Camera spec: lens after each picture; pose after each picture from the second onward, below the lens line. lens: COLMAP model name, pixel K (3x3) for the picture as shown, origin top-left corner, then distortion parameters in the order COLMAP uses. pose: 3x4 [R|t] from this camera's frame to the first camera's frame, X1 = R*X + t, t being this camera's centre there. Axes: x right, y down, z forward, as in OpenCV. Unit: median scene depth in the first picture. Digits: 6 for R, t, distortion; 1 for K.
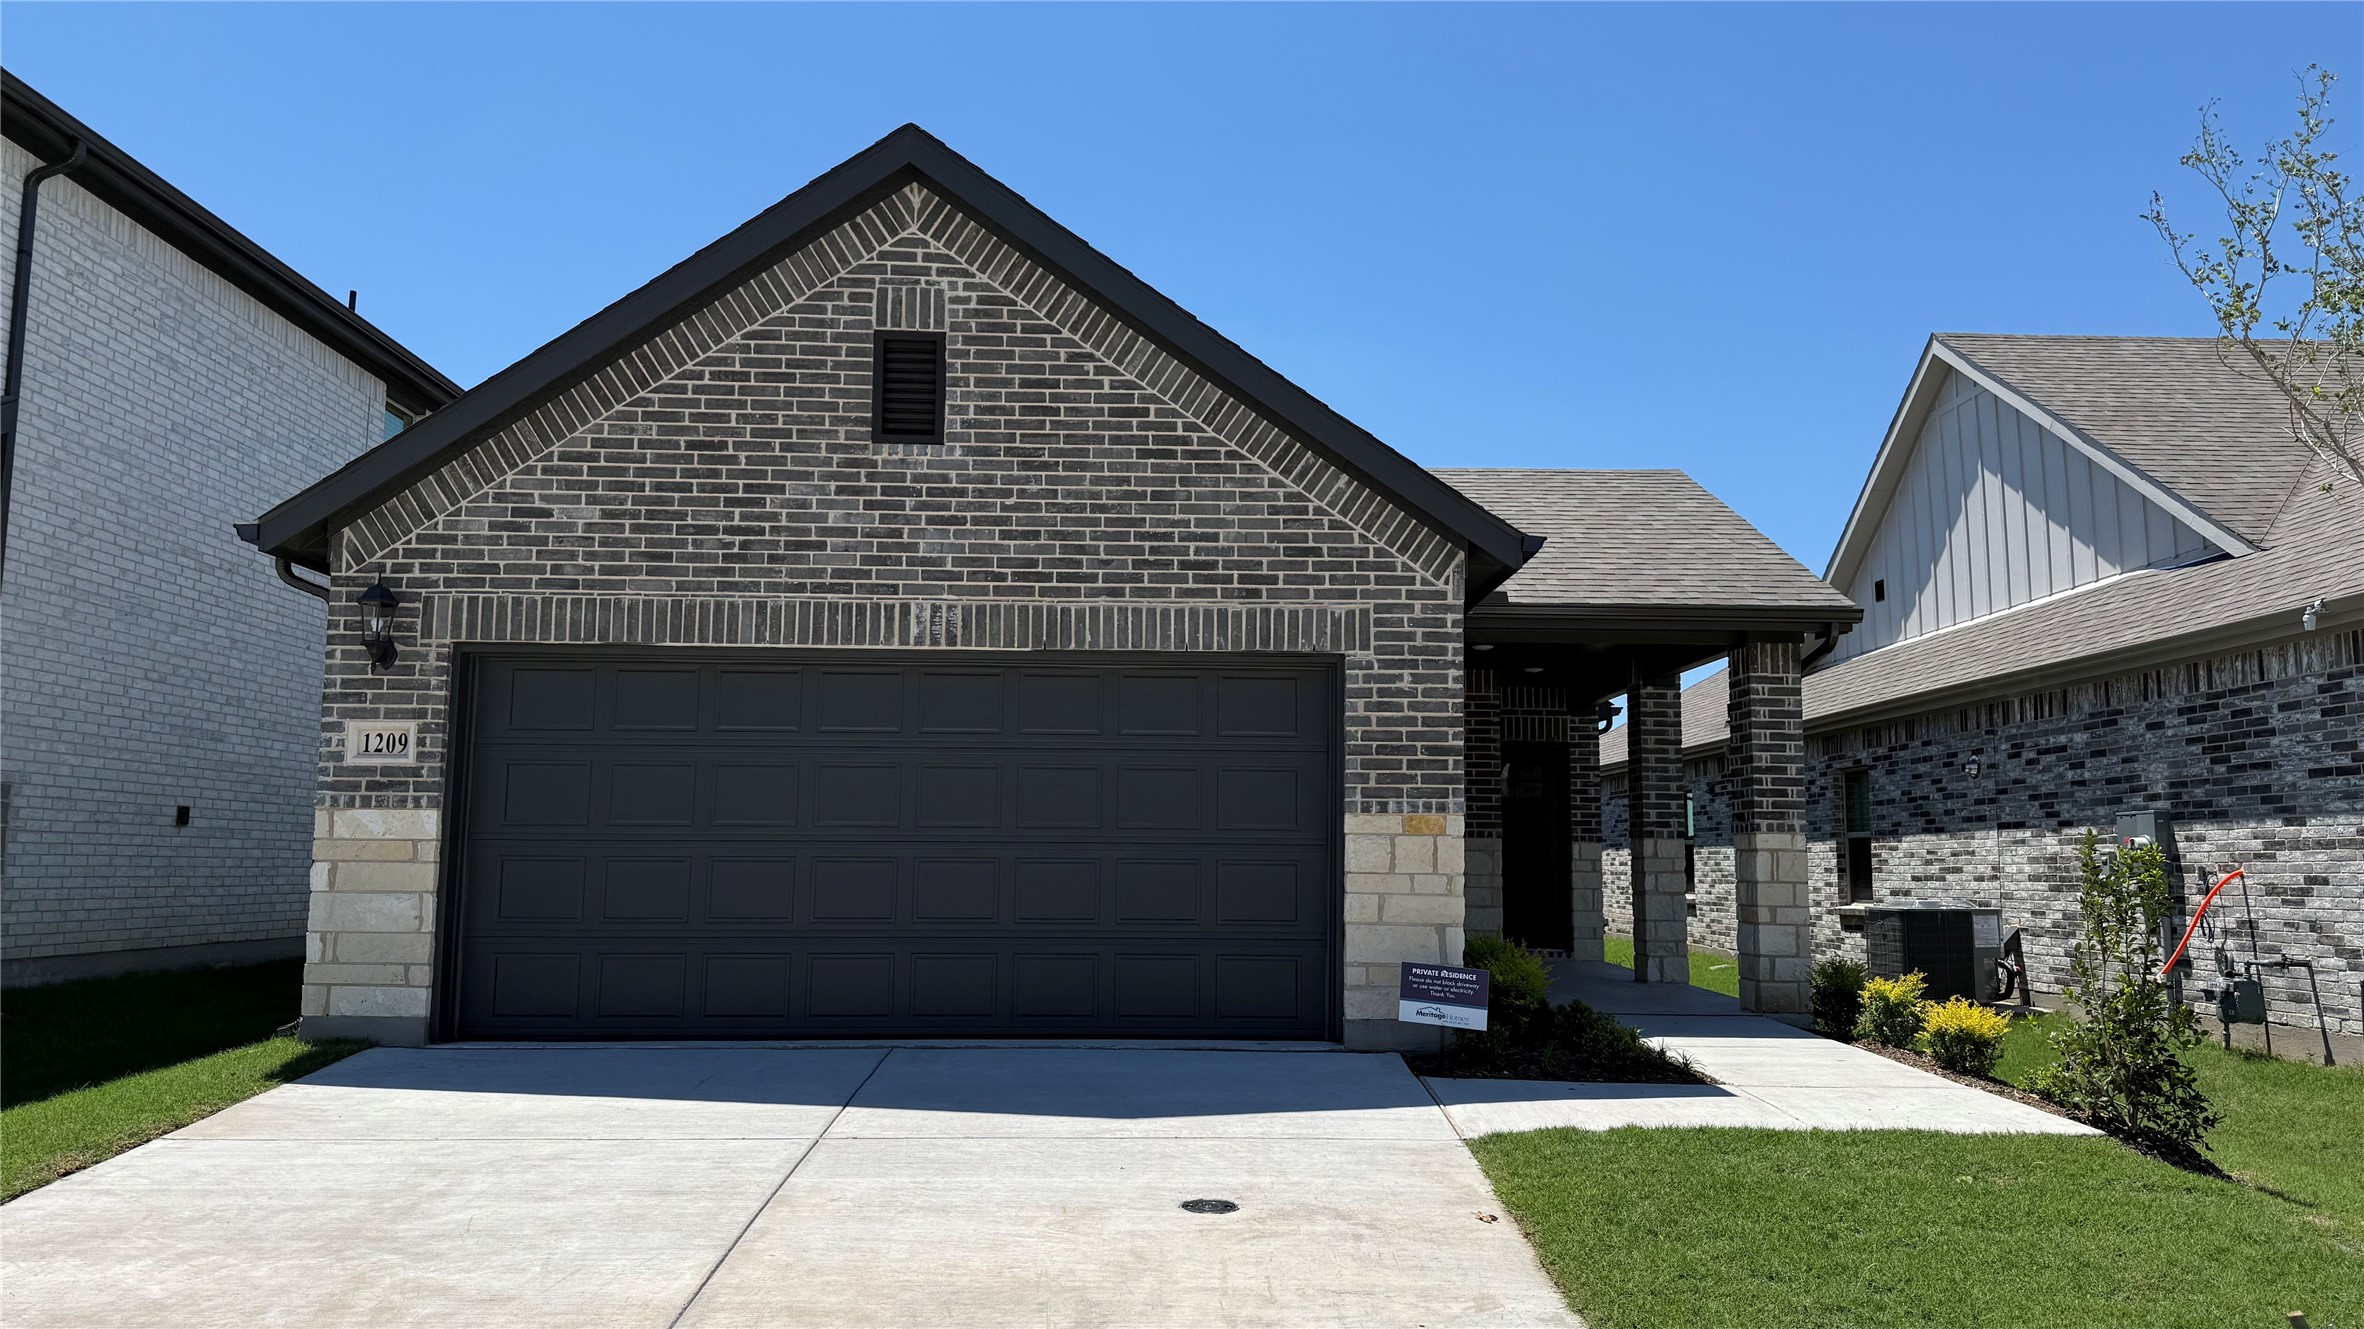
lens RADIAL K [[1639.7, 0, 1182.1], [0, 1639.7, 673.3], [0, 0, 1]] dist [0.046635, -0.019660]
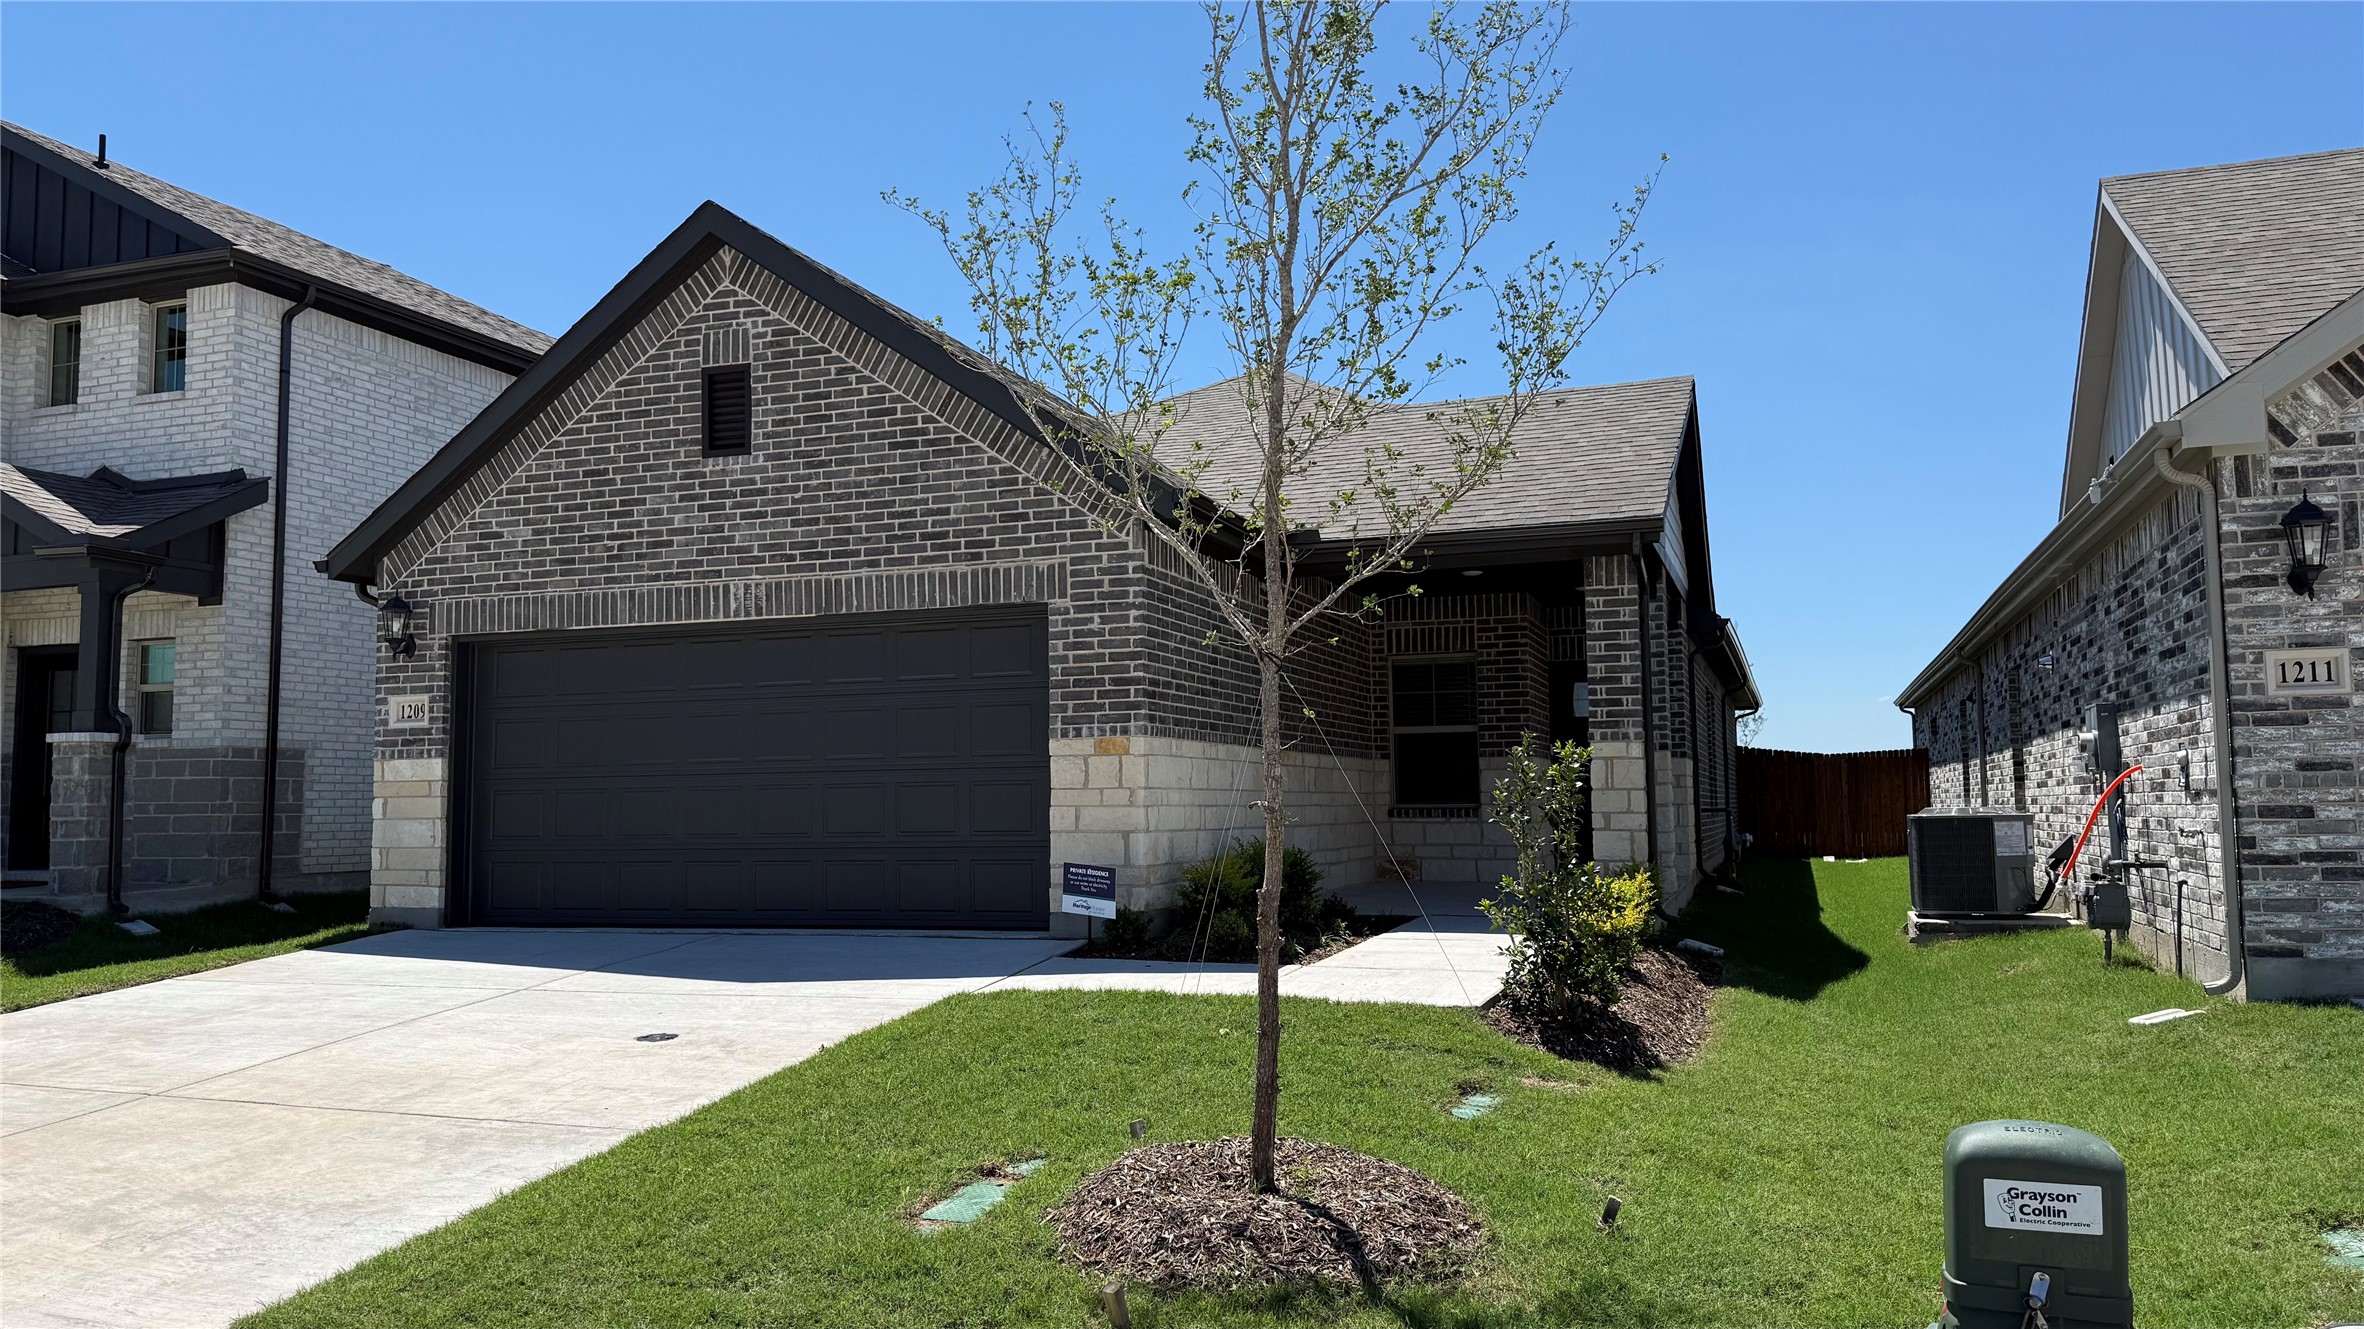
lens RADIAL K [[1639.7, 0, 1183.1], [0, 1639.7, 672.7], [0, 0, 1]] dist [0.046635, -0.019660]
pose [[0.933670, -0.049173, -0.354743, 0.596498], [0.062293, 0.997728, 0.025653, 0.014090], [0.352676, -0.046050, 0.934612, -0.058359]]
